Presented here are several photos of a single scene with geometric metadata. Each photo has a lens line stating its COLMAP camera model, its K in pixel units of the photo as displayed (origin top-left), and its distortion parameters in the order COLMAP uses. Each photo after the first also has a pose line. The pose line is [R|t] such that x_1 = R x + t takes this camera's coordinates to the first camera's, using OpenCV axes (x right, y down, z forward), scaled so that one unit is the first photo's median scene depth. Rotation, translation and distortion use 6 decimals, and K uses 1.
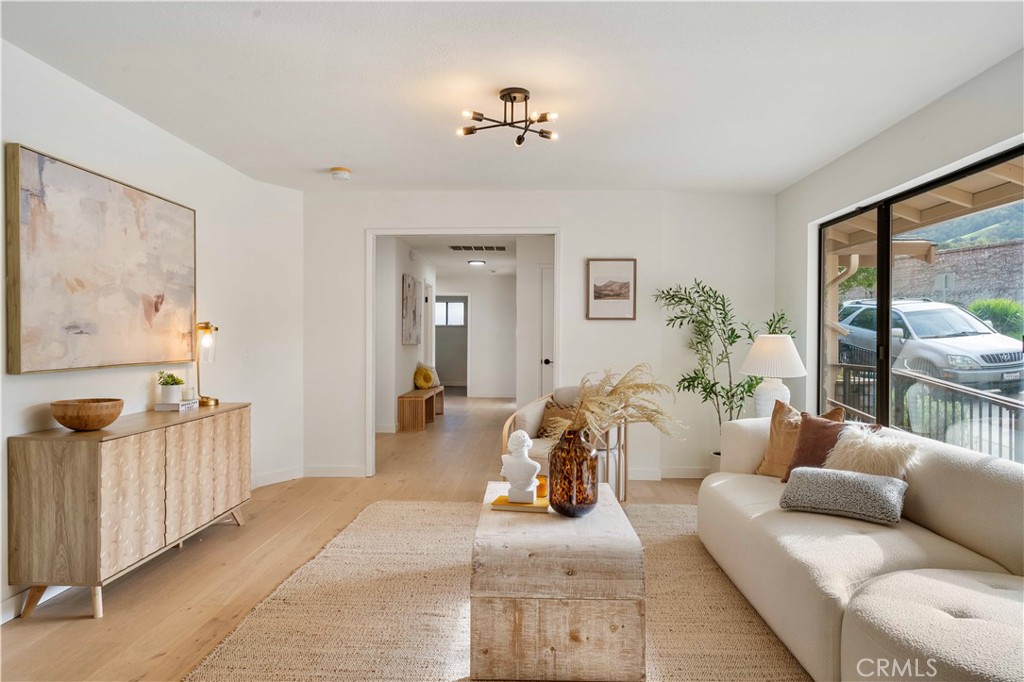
lens RADIAL K [[680.4, 0, 509.5], [0, 680.4, 340.0], [0, 0, 1]] dist [0.006480, 0.001987]
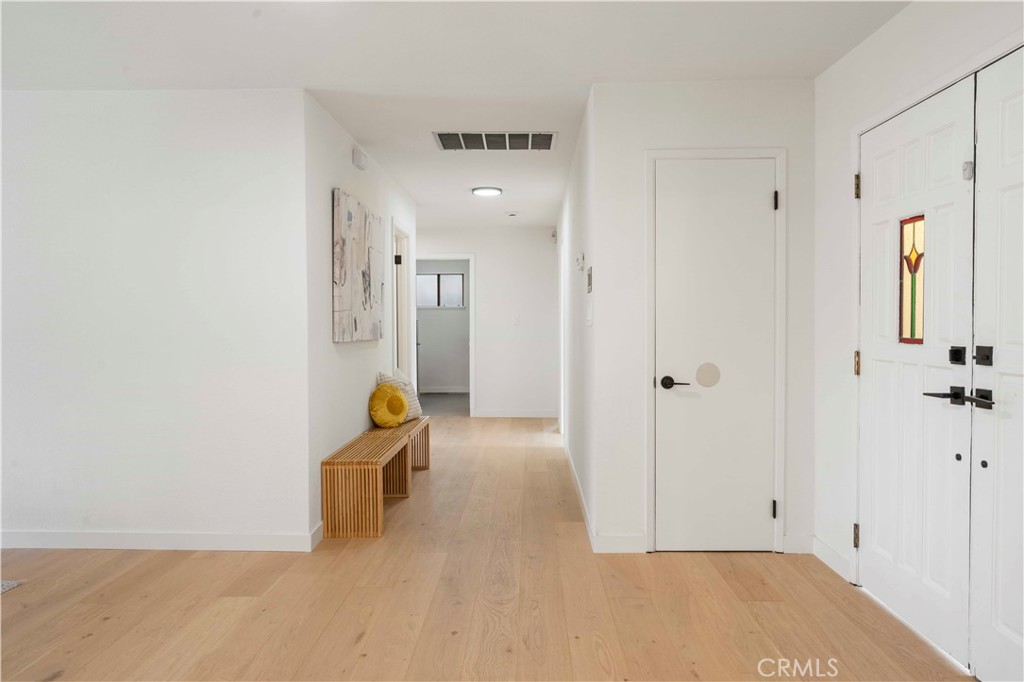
lens RADIAL K [[680.4, 0, 514.6], [0, 680.4, 341.1], [0, 0, 1]] dist [0.006480, 0.001987]
pose [[0.999854, -0.009751, 0.013998, -0.038639], [0.009436, 0.999706, 0.022357, -0.003343], [-0.014212, -0.022222, 0.999652, 0.492909]]
